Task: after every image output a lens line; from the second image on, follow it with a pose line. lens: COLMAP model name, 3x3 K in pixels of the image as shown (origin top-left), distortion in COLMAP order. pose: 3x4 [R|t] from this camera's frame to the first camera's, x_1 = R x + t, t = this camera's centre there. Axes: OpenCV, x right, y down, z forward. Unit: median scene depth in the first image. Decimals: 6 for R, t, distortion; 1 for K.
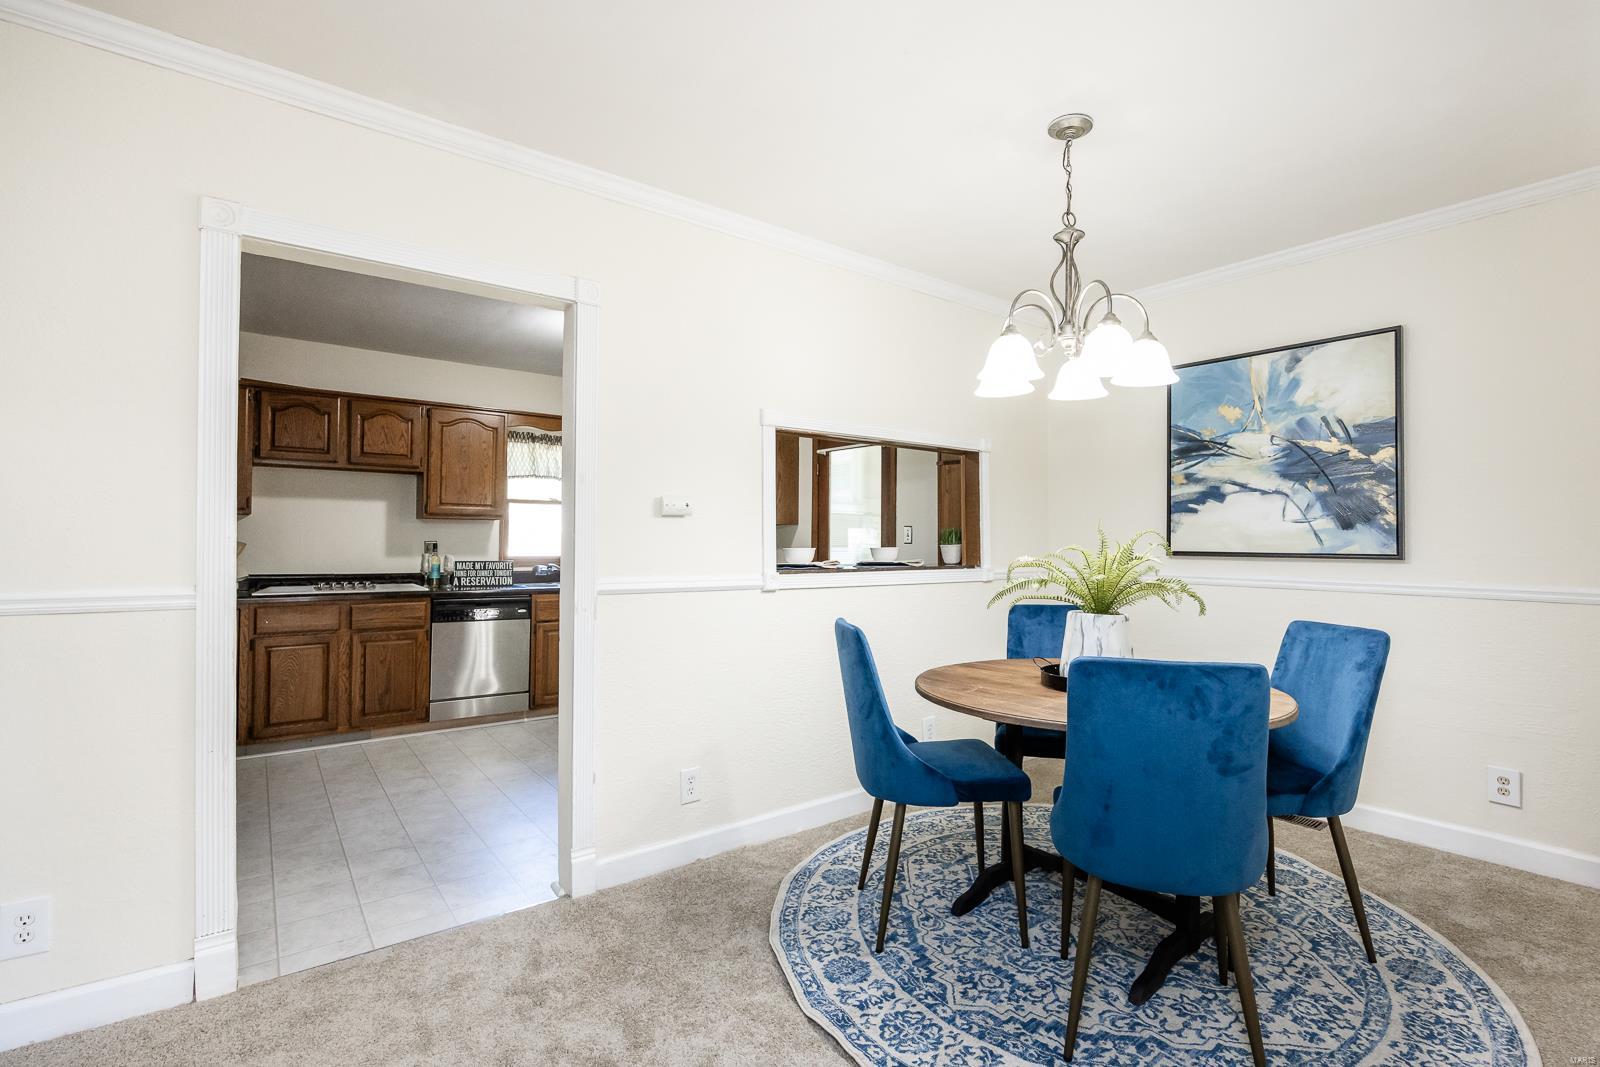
lens RADIAL K [[769.1, 0, 800.0], [0, 769.1, 533.5], [0, 0, 1]] dist [-0.003146, -0.000300]
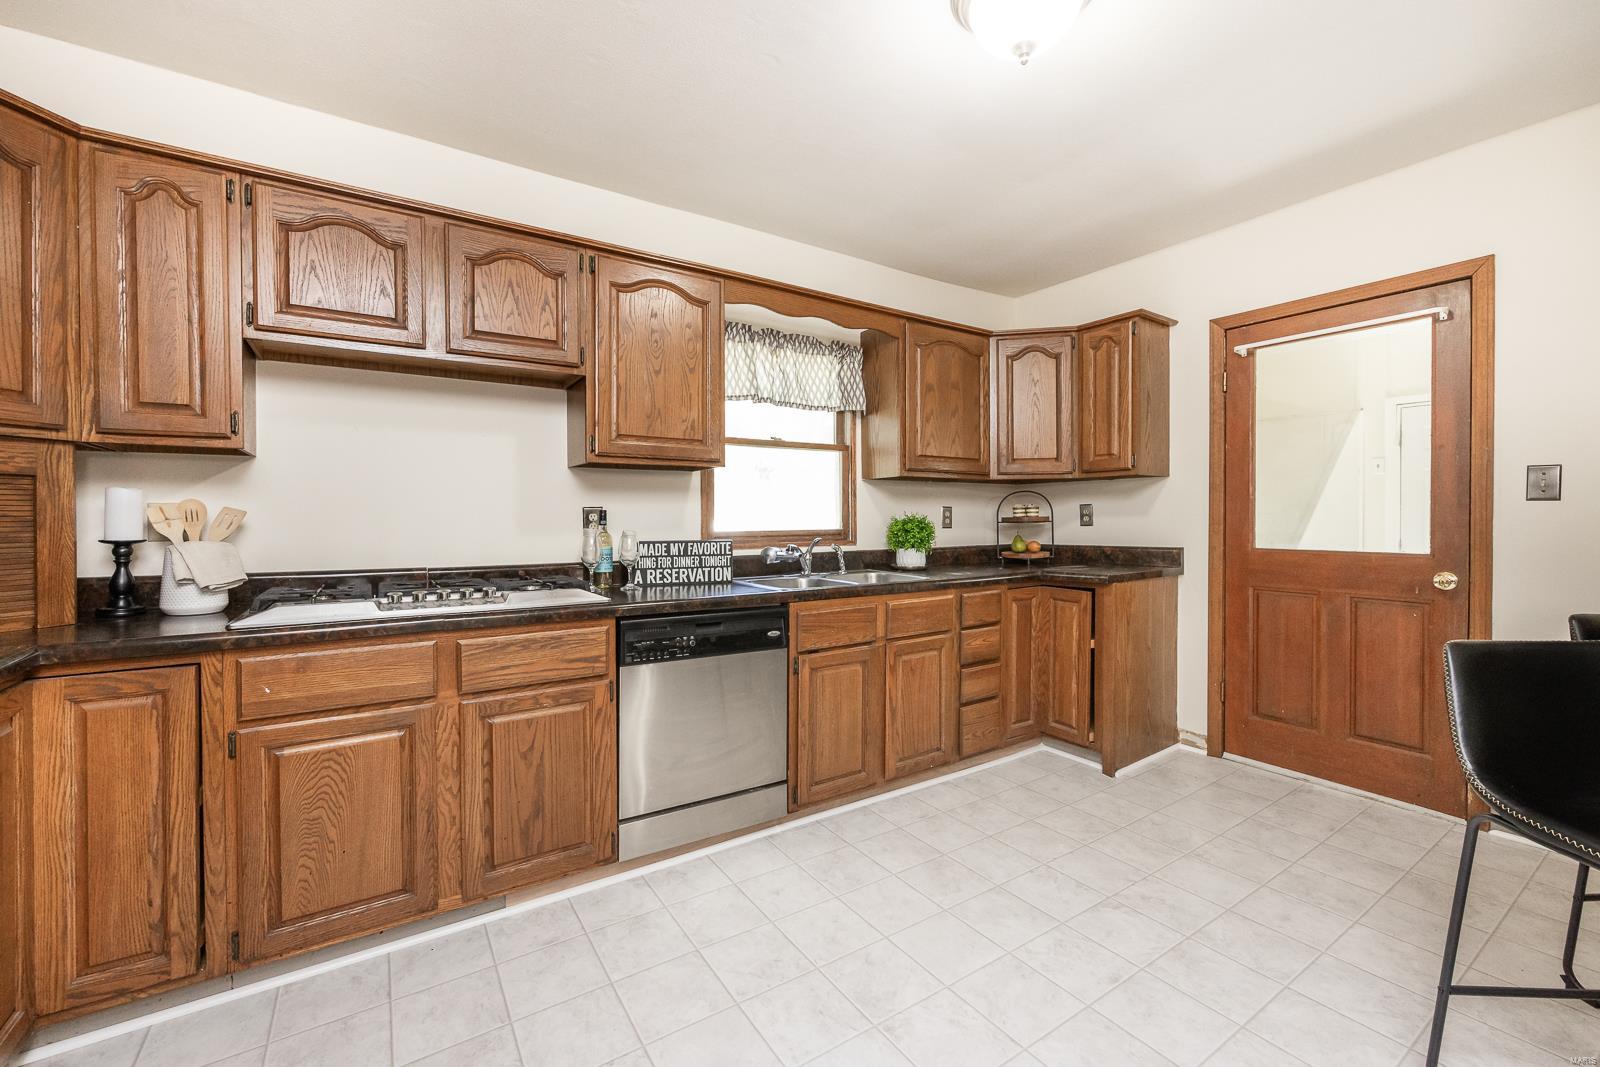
lens RADIAL K [[624.9, 0, 800.0], [0, 624.9, 533.5], [0, 0, 1]] dist [0.000371, 0.000029]
pose [[0.999463, -0.008549, -0.031634, -0.369284], [0.009646, 0.999352, 0.034680, 0.017823], [0.031317, -0.034967, 0.998898, 0.637476]]
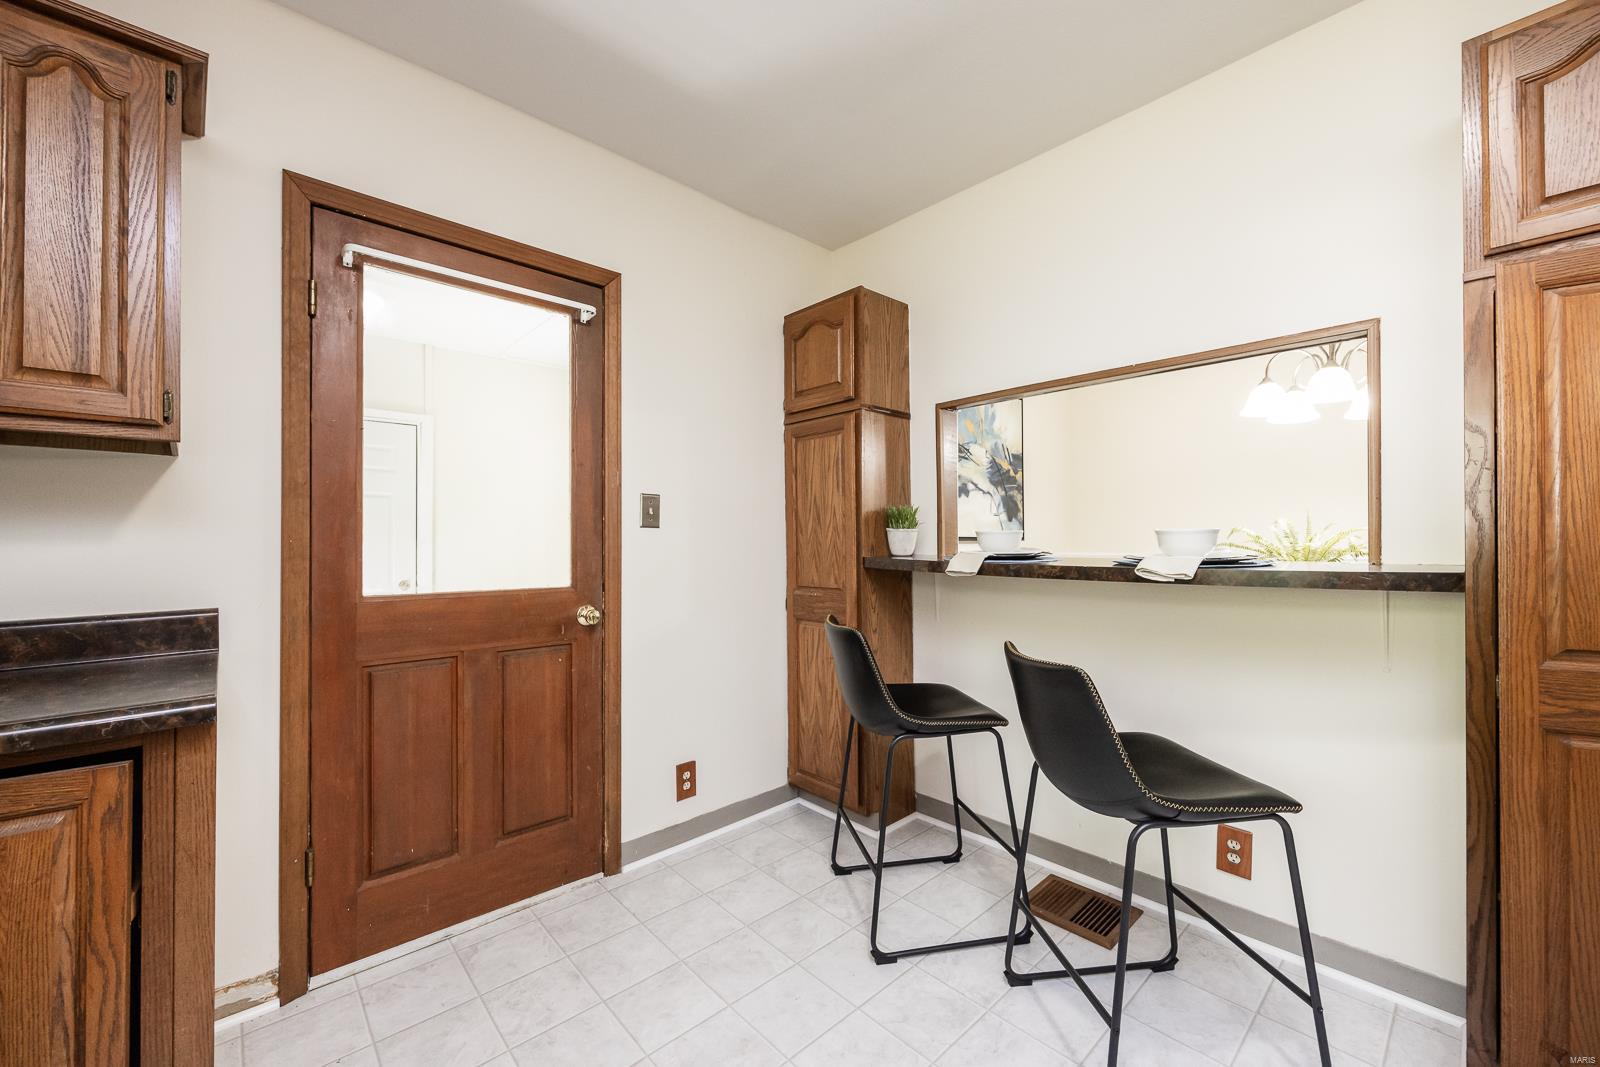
lens RADIAL K [[651.9, 0, 828.1], [0, 651.9, 537.6], [0, 0, 1]] dist [-0.002699, -0.000155]
pose [[-0.135639, 0.001700, 0.990757, -0.354116], [-0.007231, 0.999970, -0.002705, 0.022560], [-0.990732, -0.007531, -0.135623, 1.043365]]
